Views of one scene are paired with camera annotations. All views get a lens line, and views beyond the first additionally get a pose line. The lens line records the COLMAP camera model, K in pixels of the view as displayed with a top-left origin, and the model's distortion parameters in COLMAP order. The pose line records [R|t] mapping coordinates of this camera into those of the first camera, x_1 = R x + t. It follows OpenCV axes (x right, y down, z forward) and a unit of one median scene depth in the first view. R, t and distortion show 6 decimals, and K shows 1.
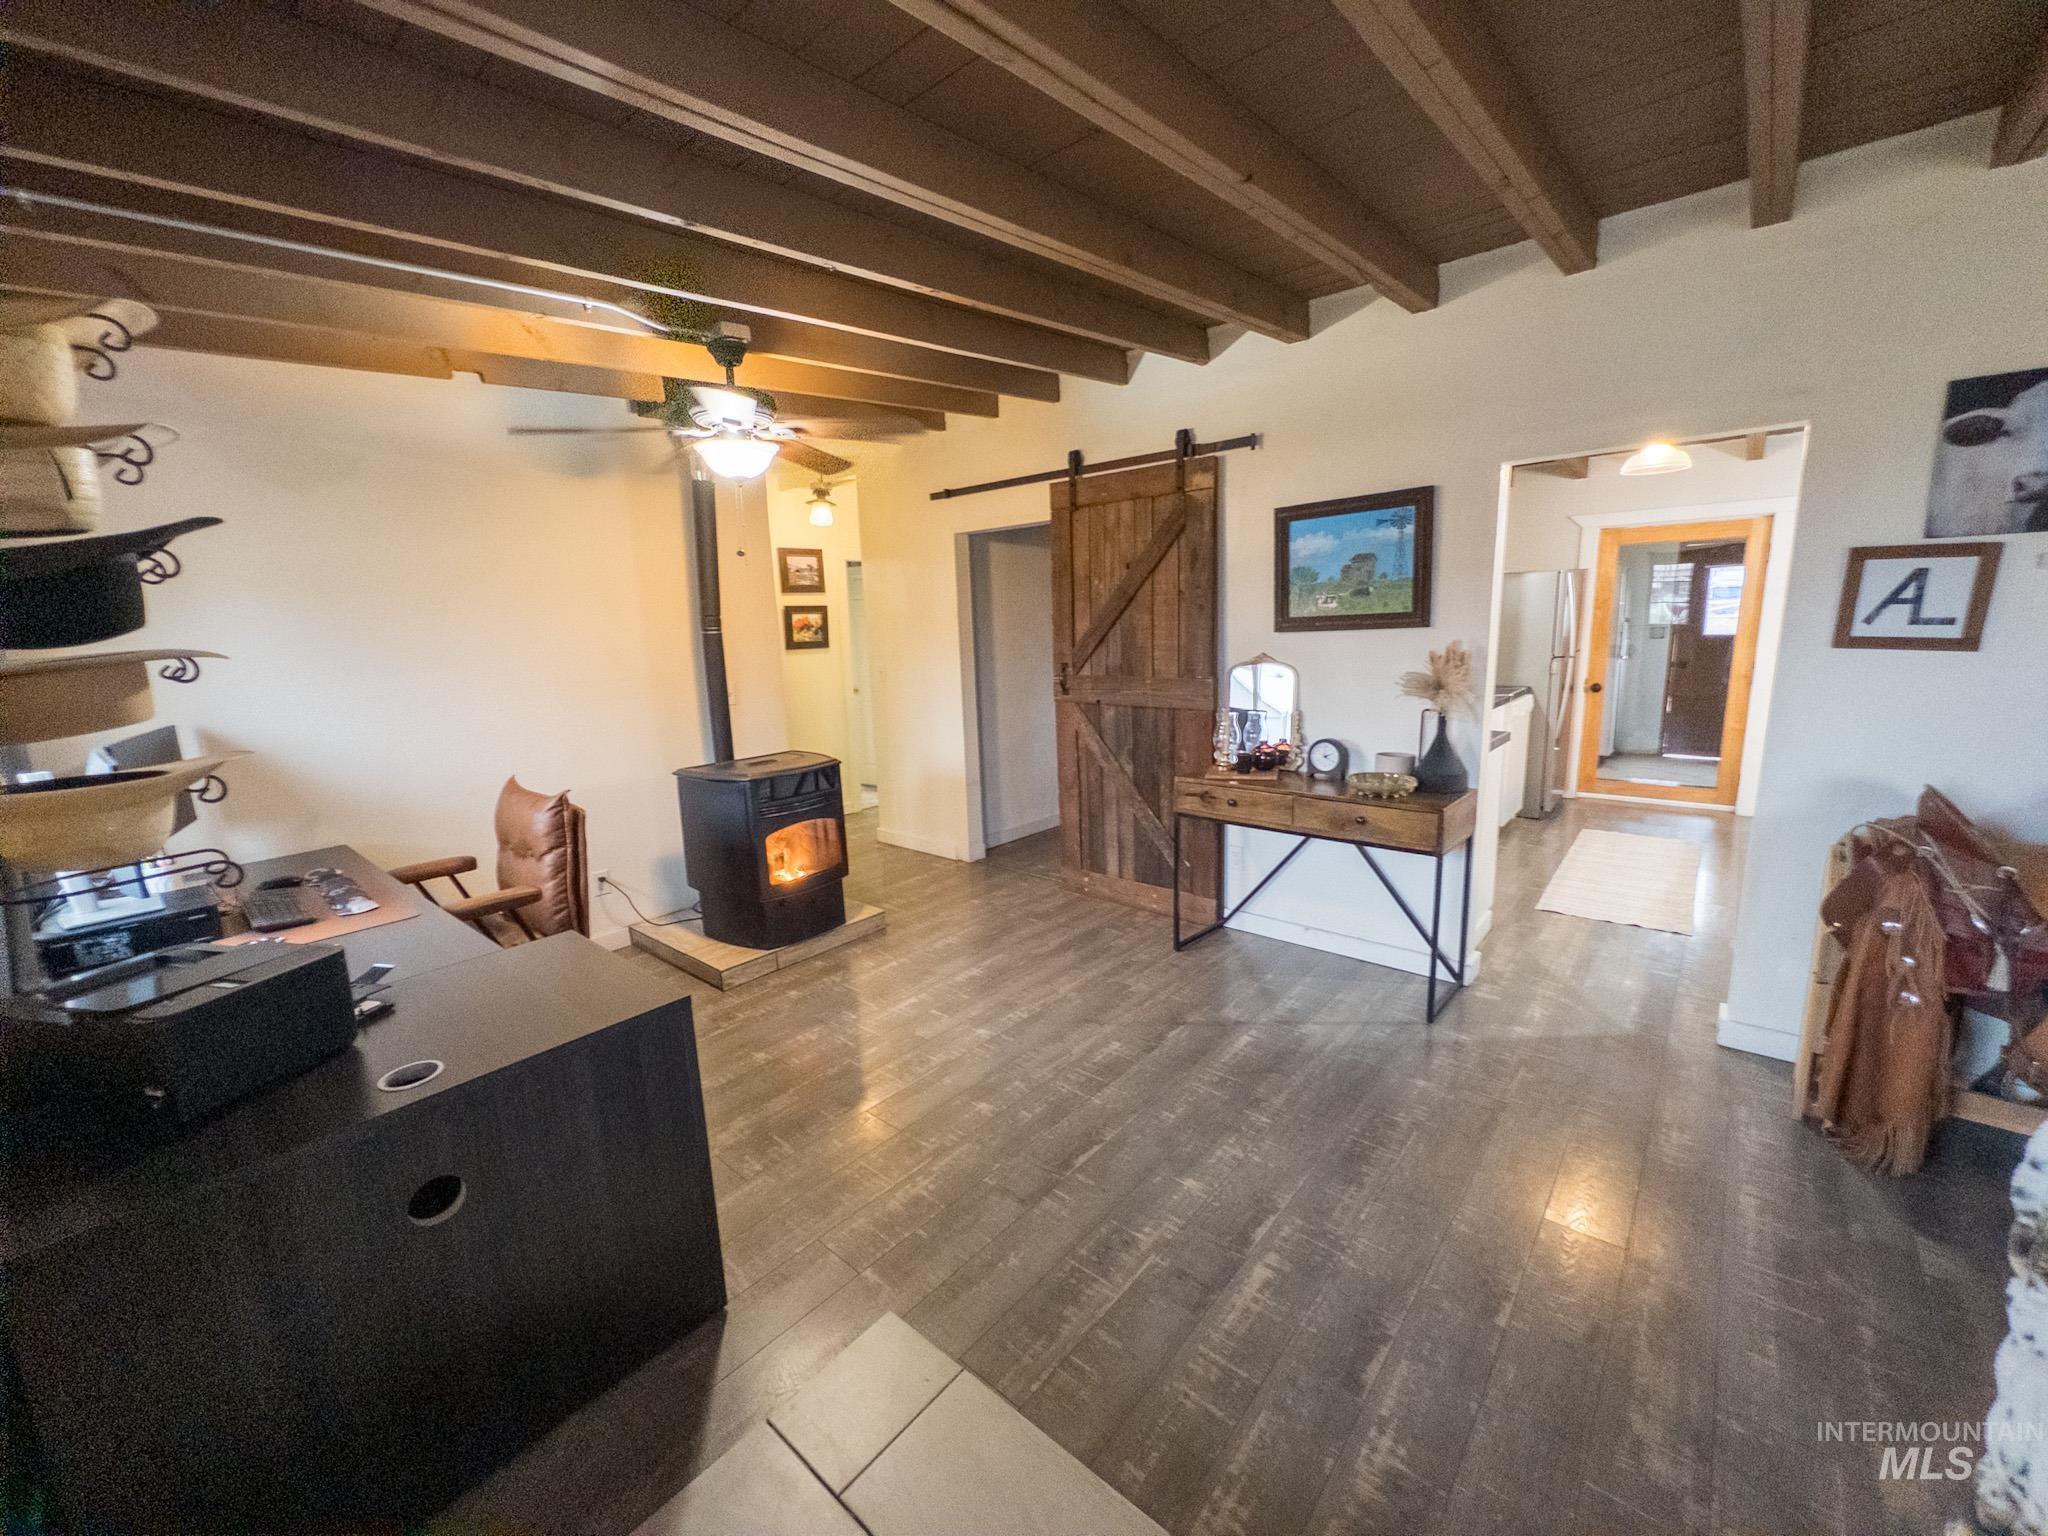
lens RADIAL K [[815.3, 0, 1023.4], [0, 815.3, 768.3], [0, 0, 1]] dist [-0.003048, 0.000829]
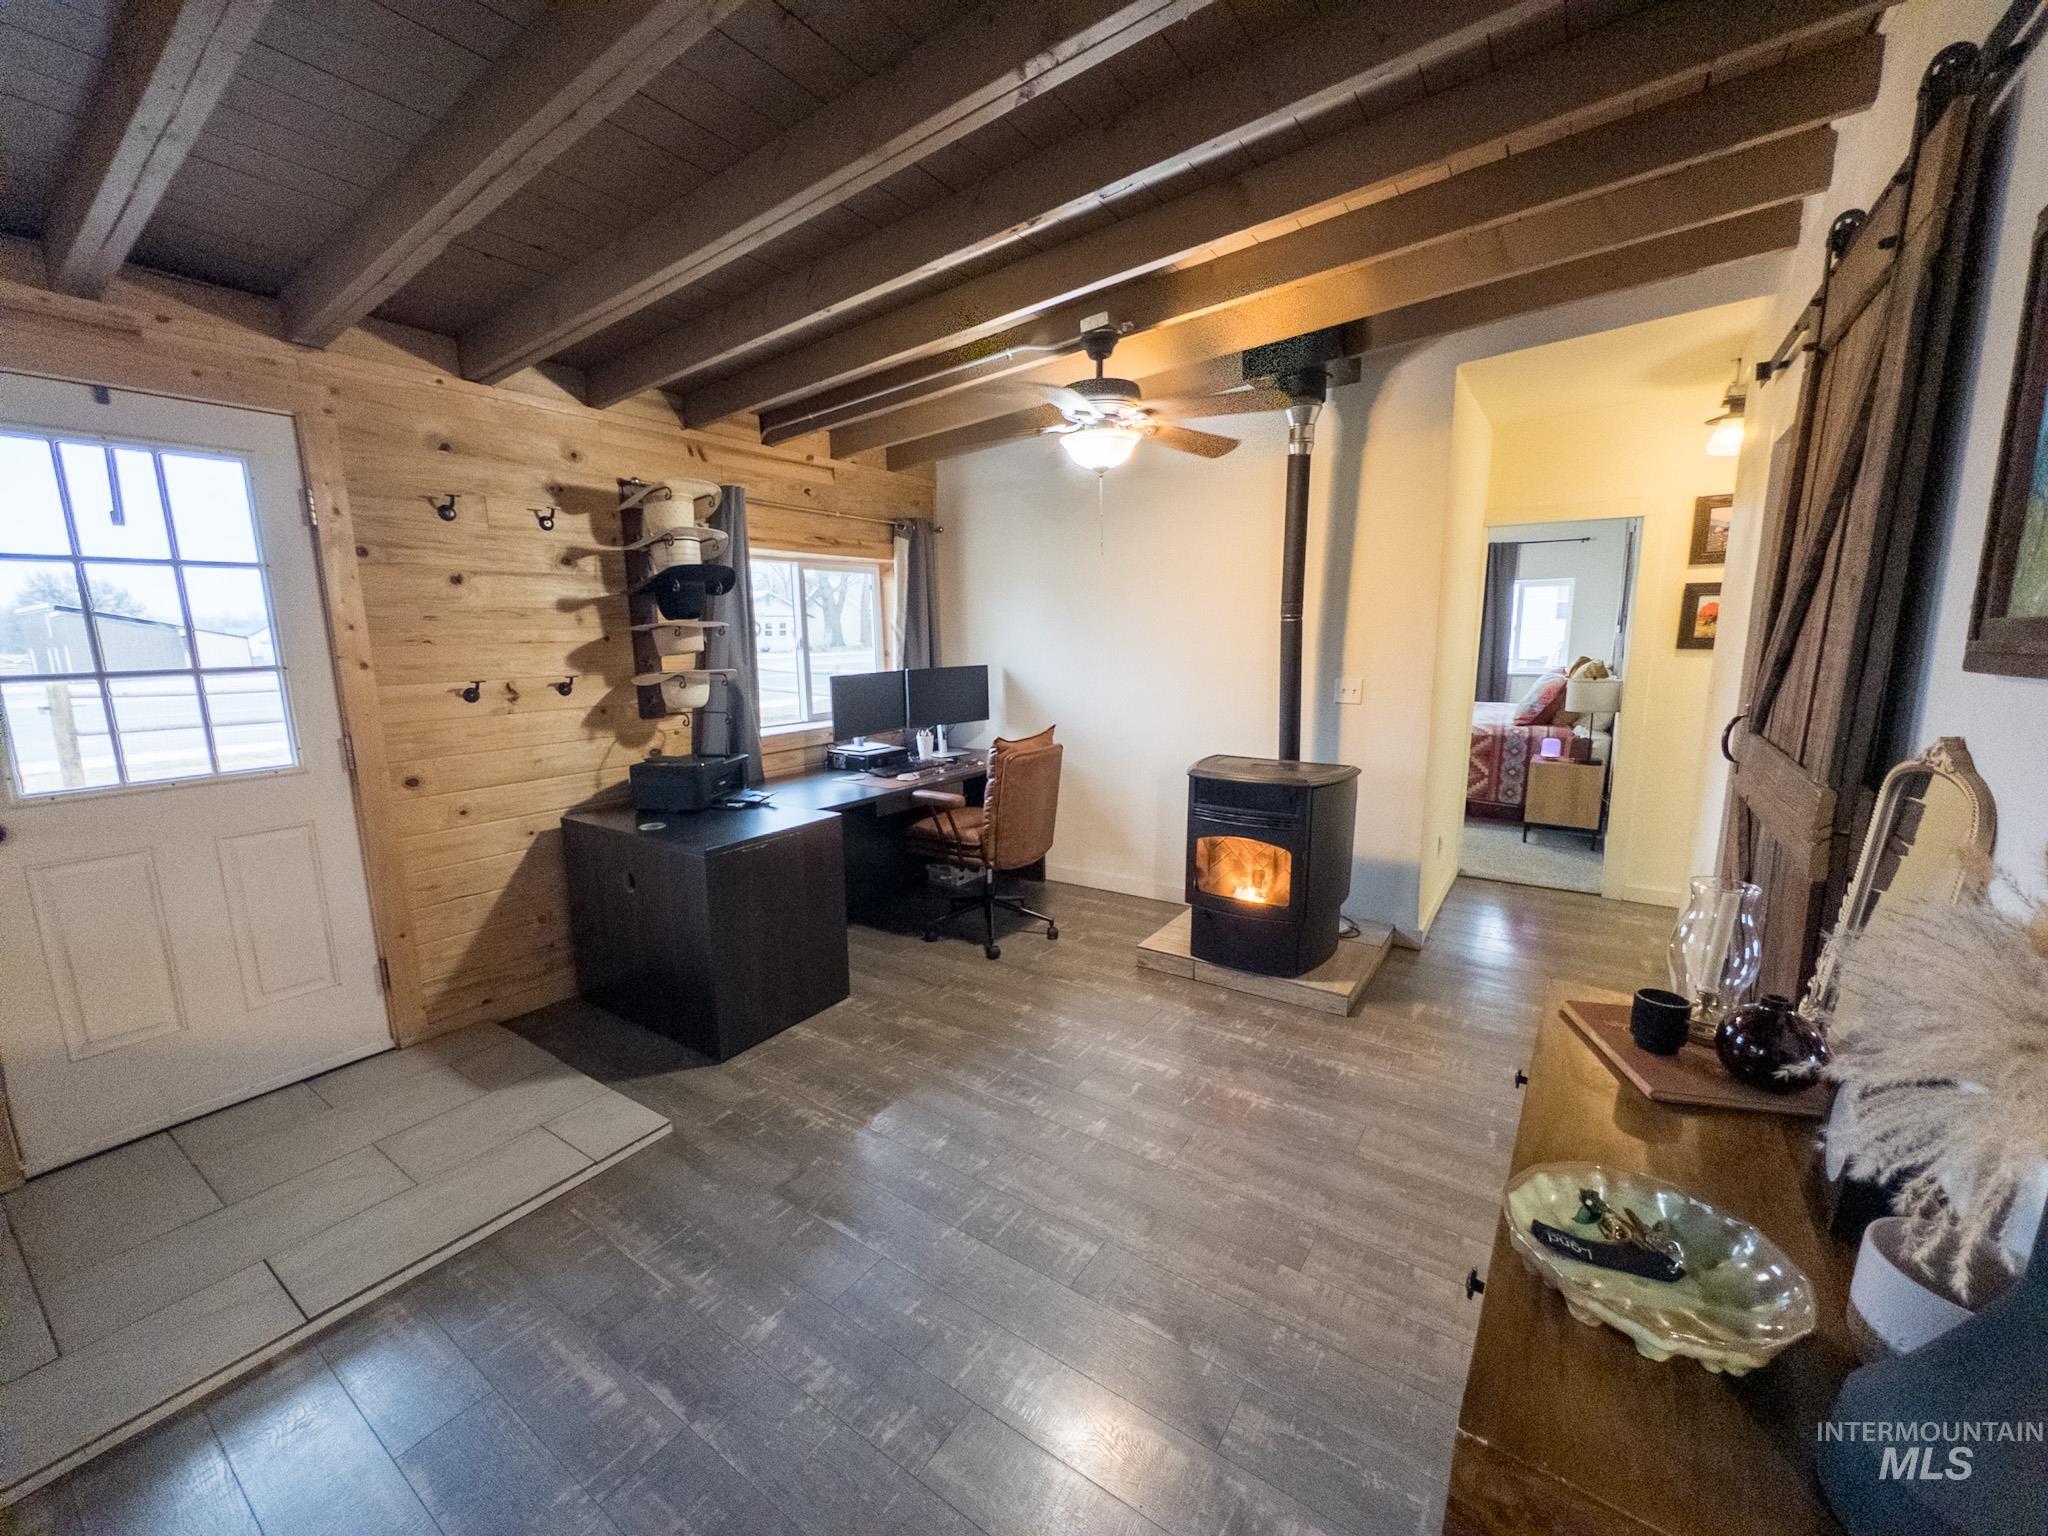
lens RADIAL K [[815.3, 0, 1022.3], [0, 815.3, 769.9], [0, 0, 1]] dist [-0.003048, 0.000829]
pose [[0.114000, 0.202549, -0.972614, 0.606117], [-0.174118, 0.967917, 0.181162, -0.138601], [0.978104, 0.148697, 0.145610, 0.703584]]
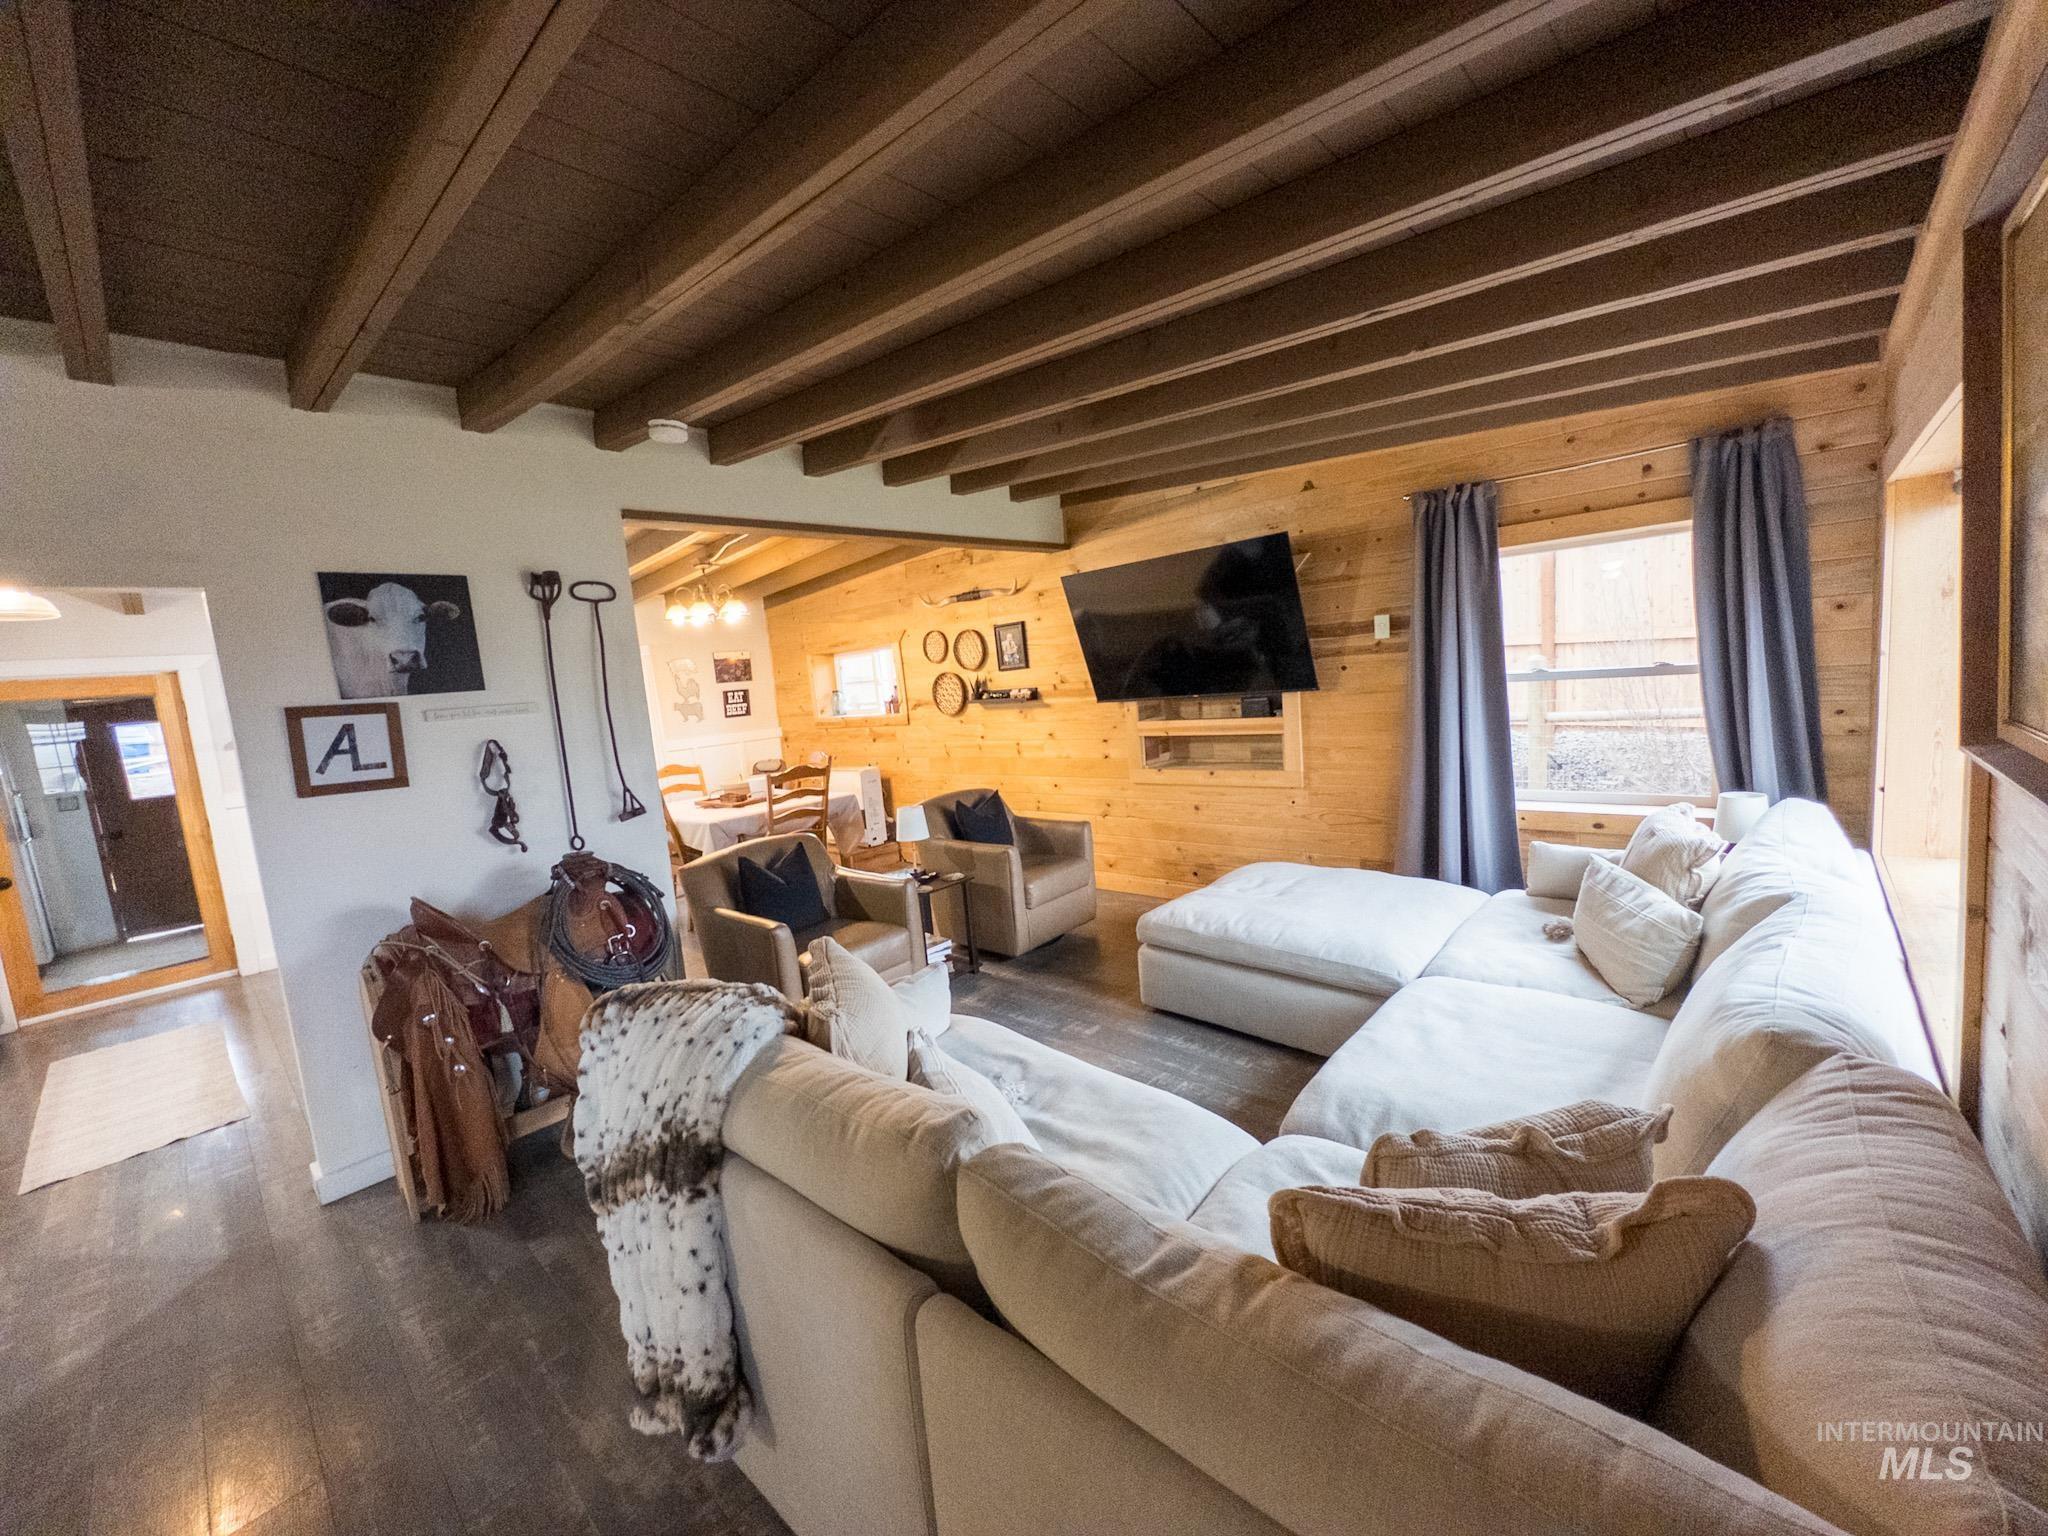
lens RADIAL K [[815.3, 0, 1022.3], [0, 815.3, 767.1], [0, 0, 1]] dist [-0.003048, 0.000829]
pose [[0.034903, -0.087097, 0.995588, -0.028958], [0.267149, 0.960757, 0.074684, -0.009390], [-0.963023, 0.263364, 0.056801, 0.006267]]
